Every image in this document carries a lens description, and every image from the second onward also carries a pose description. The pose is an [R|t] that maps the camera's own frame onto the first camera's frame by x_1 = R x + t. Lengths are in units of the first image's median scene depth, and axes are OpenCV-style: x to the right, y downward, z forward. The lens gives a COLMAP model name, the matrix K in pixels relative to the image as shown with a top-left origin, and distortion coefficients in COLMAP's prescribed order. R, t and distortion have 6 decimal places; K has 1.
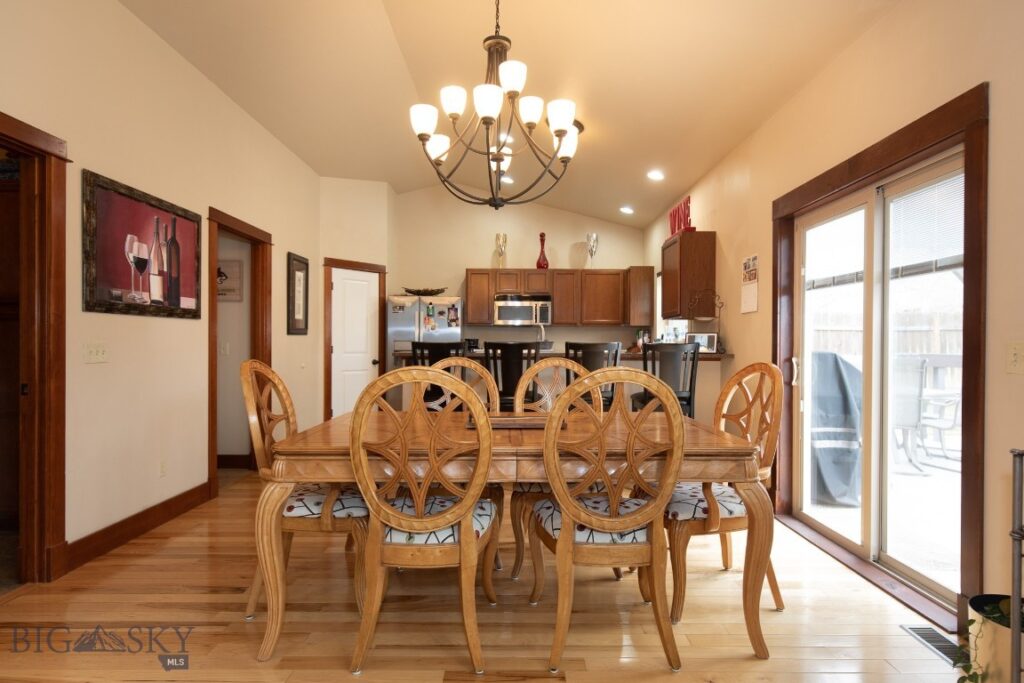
lens RADIAL K [[544.4, 0, 512.7], [0, 544.4, 345.4], [0, 0, 1]] dist [0.004598, -0.000318]
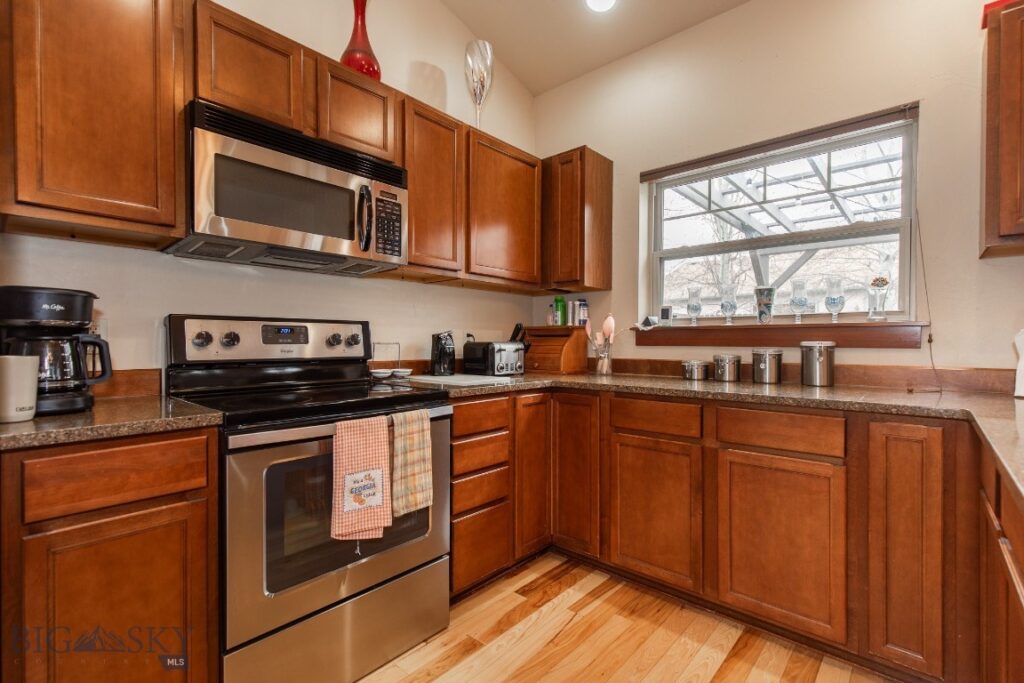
lens RADIAL K [[462.7, 0, 508.3], [0, 462.7, 344.5], [0, 0, 1]] dist [0.010674, -0.003263]
pose [[0.676604, -0.005940, 0.736323, -0.092861], [0.002413, 0.999980, 0.005850, 0.007058], [-0.736343, -0.002181, 0.676605, 0.828946]]
